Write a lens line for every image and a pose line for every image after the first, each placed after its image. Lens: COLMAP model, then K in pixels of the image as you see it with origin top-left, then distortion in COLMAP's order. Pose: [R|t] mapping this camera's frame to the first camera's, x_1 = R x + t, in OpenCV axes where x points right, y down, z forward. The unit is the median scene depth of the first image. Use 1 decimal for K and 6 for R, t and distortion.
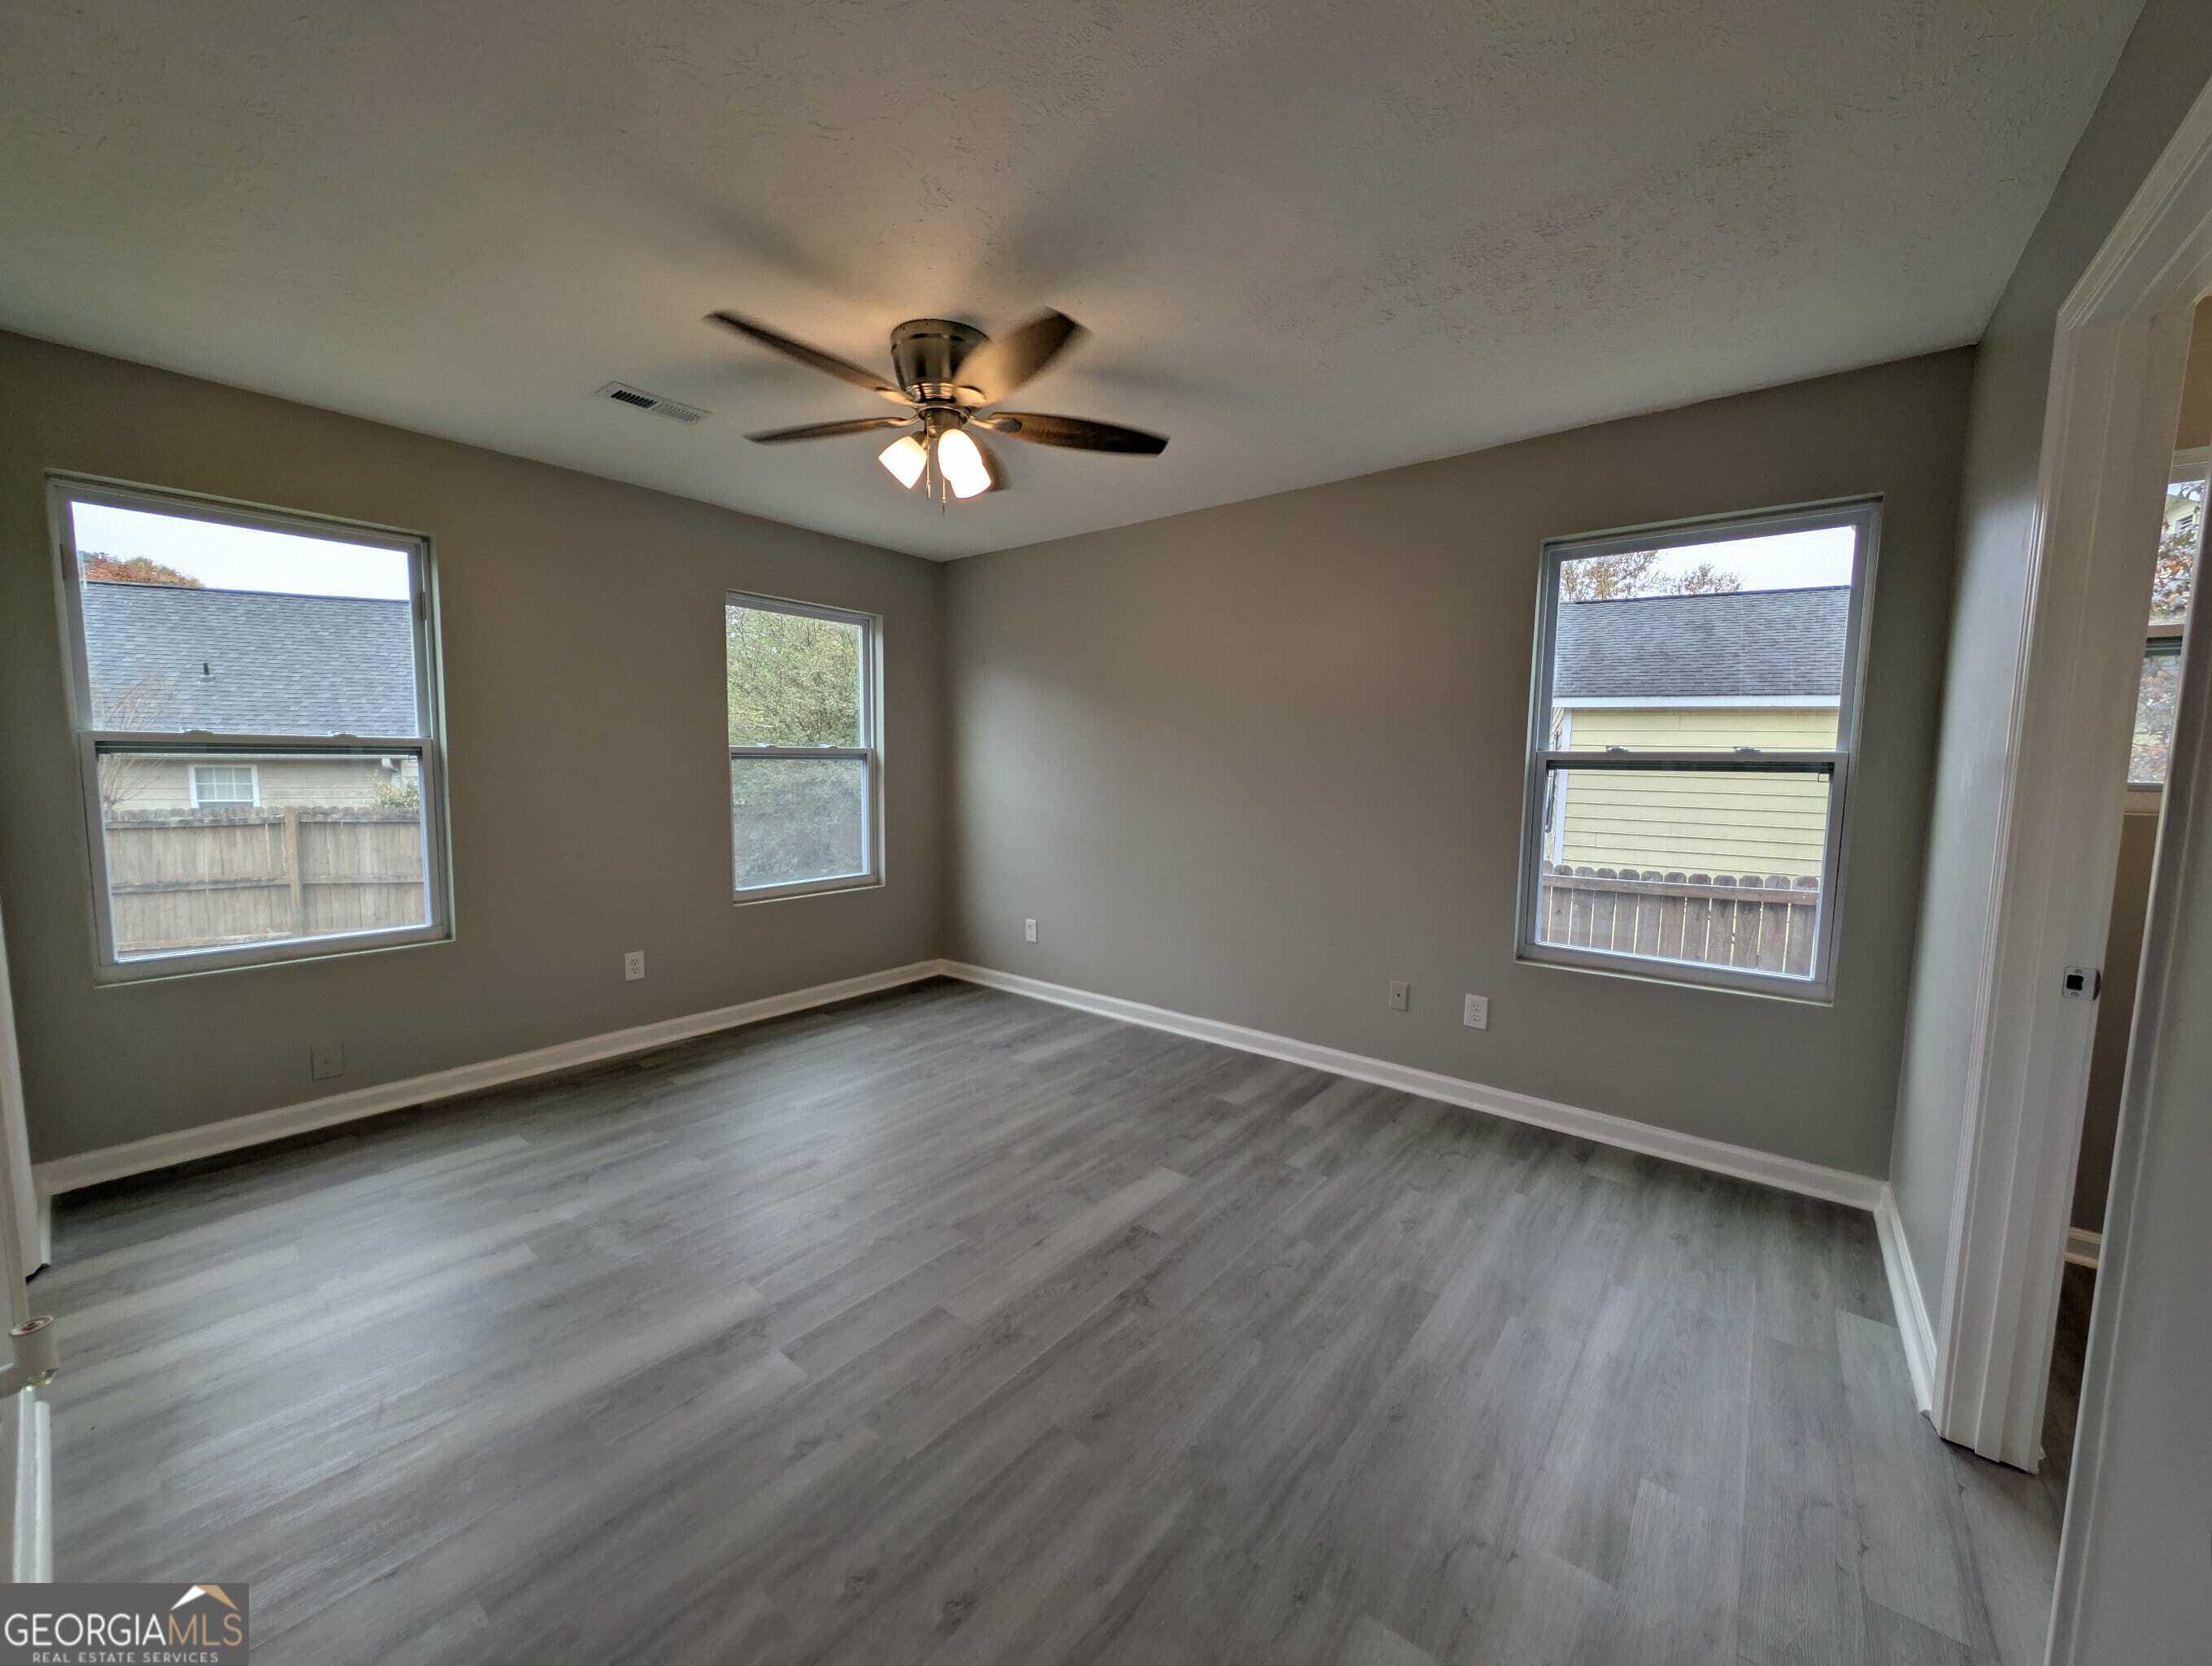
lens RADIAL K [[837.7, 0, 1099.2], [0, 837.7, 839.3], [0, 0, 1]] dist [-0.001176, -0.001208]
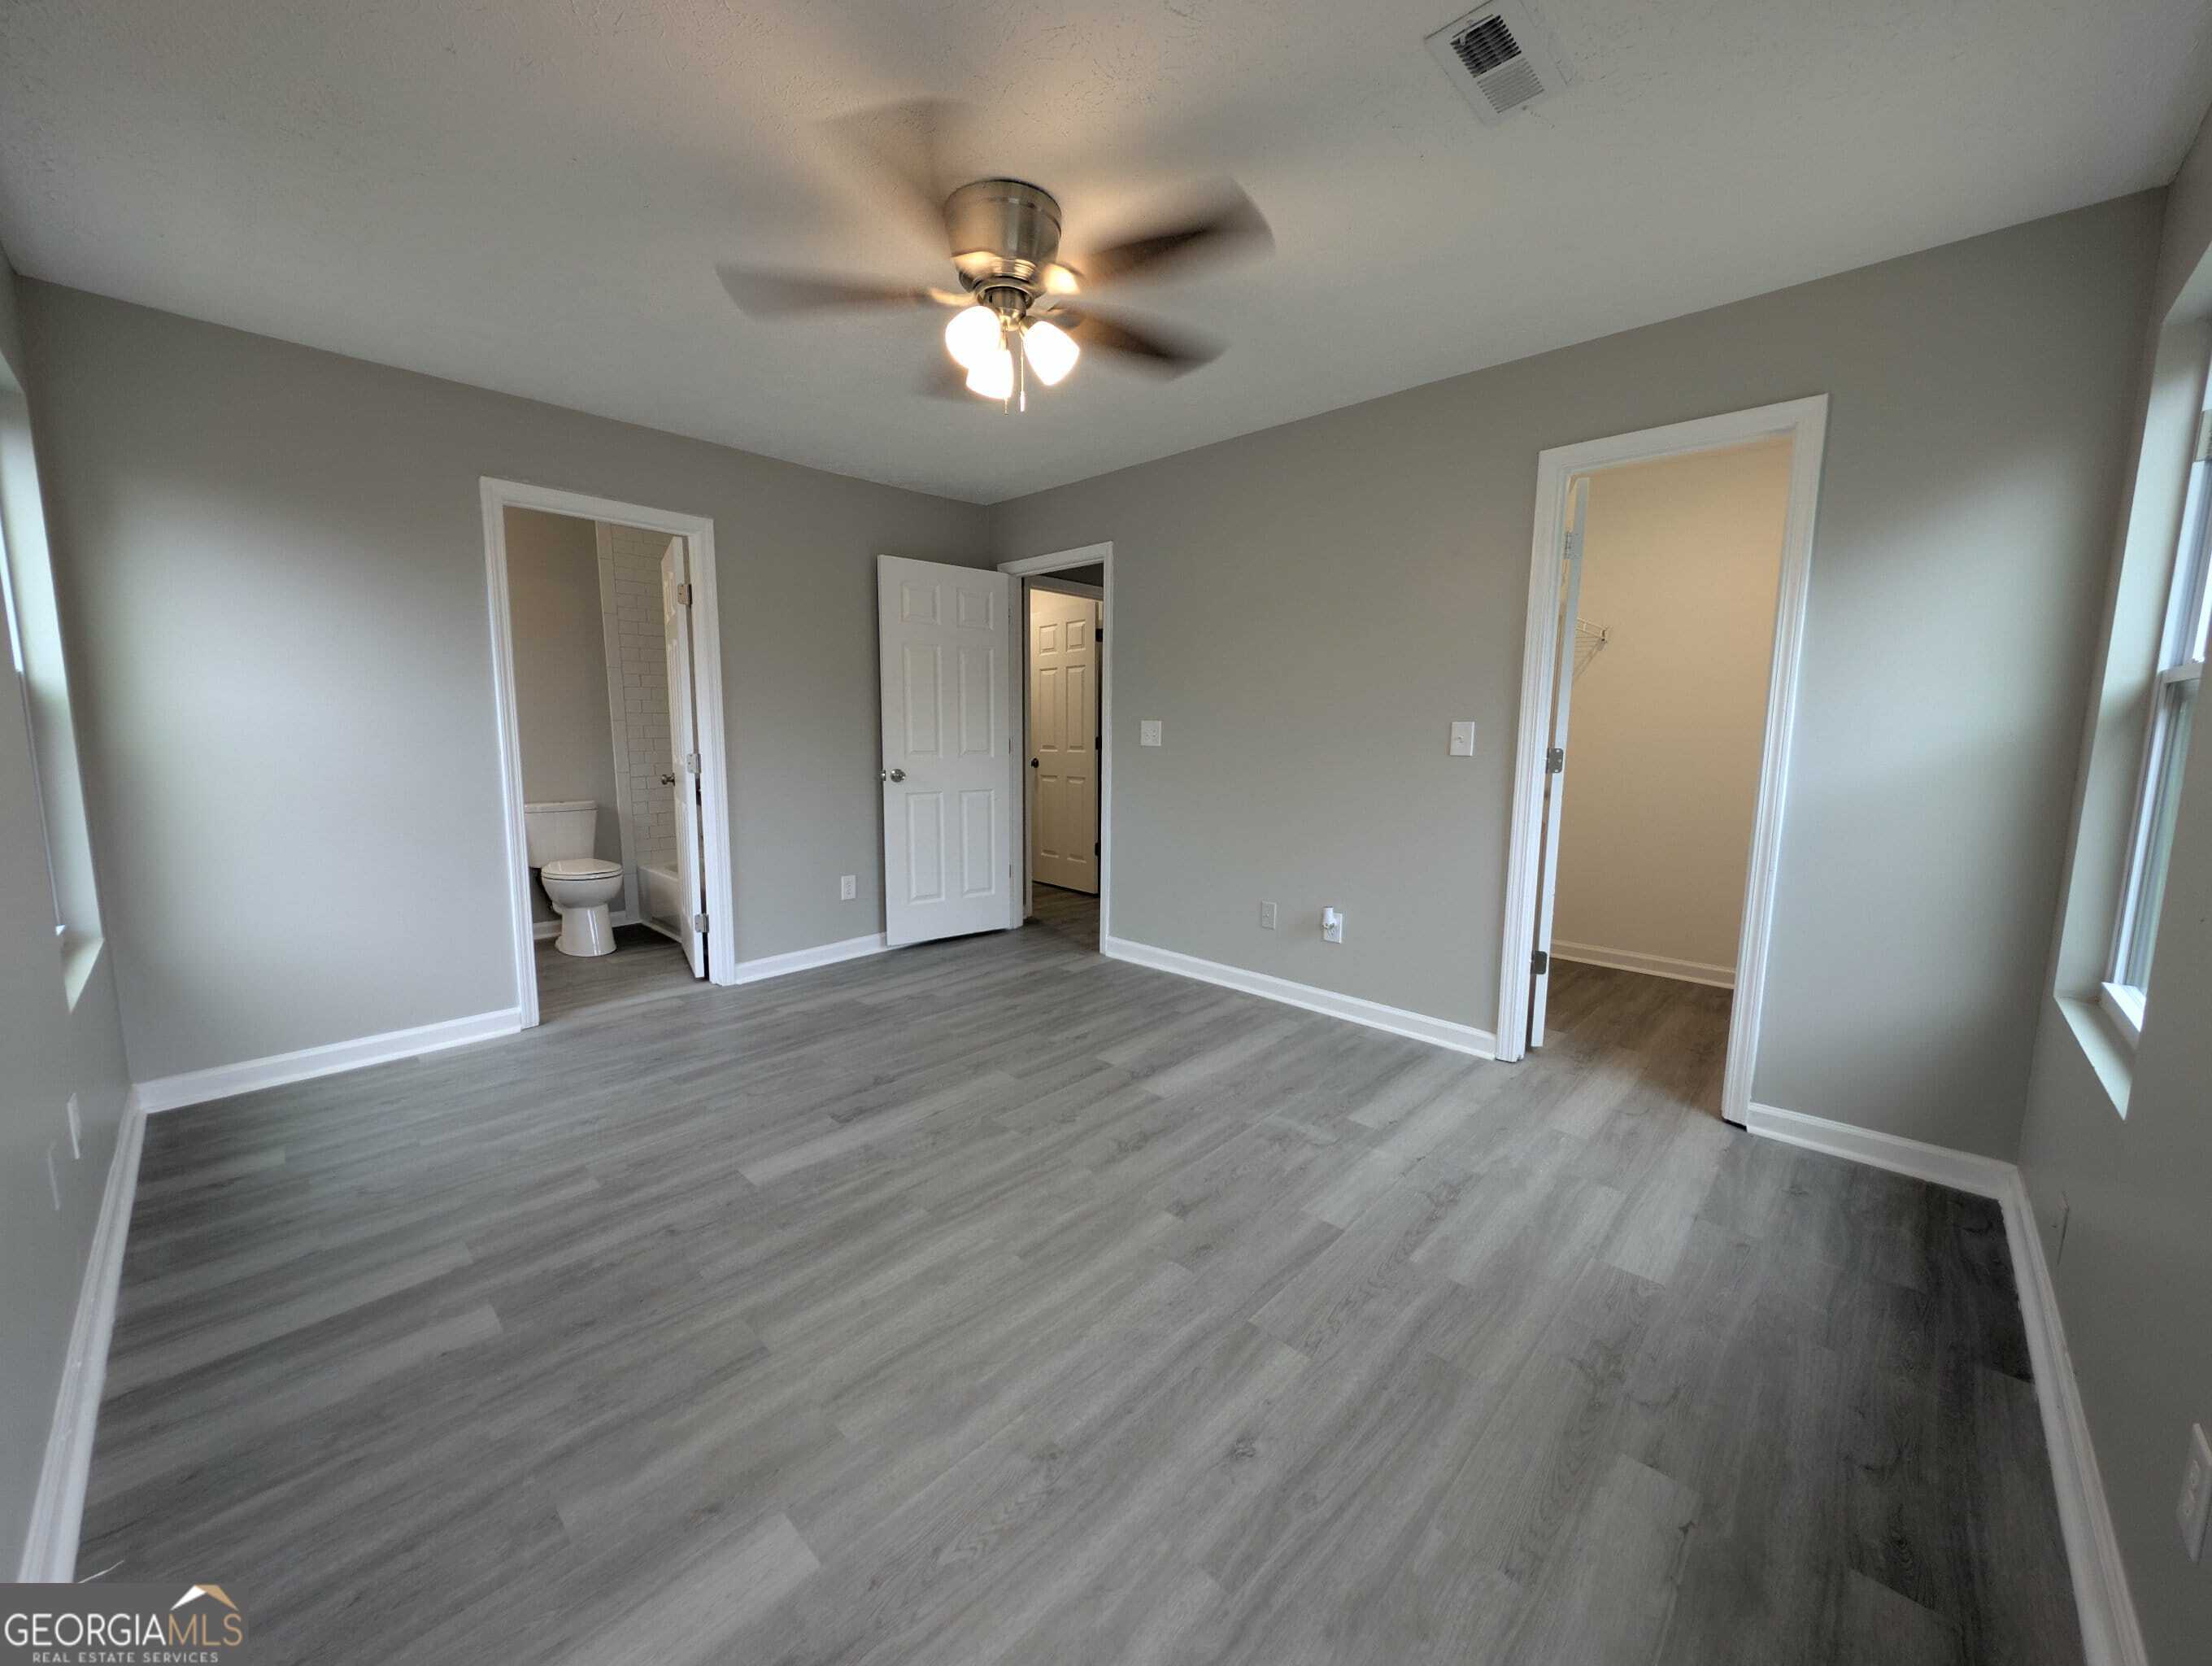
lens RADIAL K [[837.7, 0, 1104.0], [0, 837.7, 827.8], [0, 0, 1]] dist [-0.001176, -0.001208]
pose [[-0.996617, -0.029081, 0.076869, -0.321518], [-0.011424, 0.975243, 0.220840, -0.140714], [-0.081388, 0.219215, -0.972276, 1.698813]]
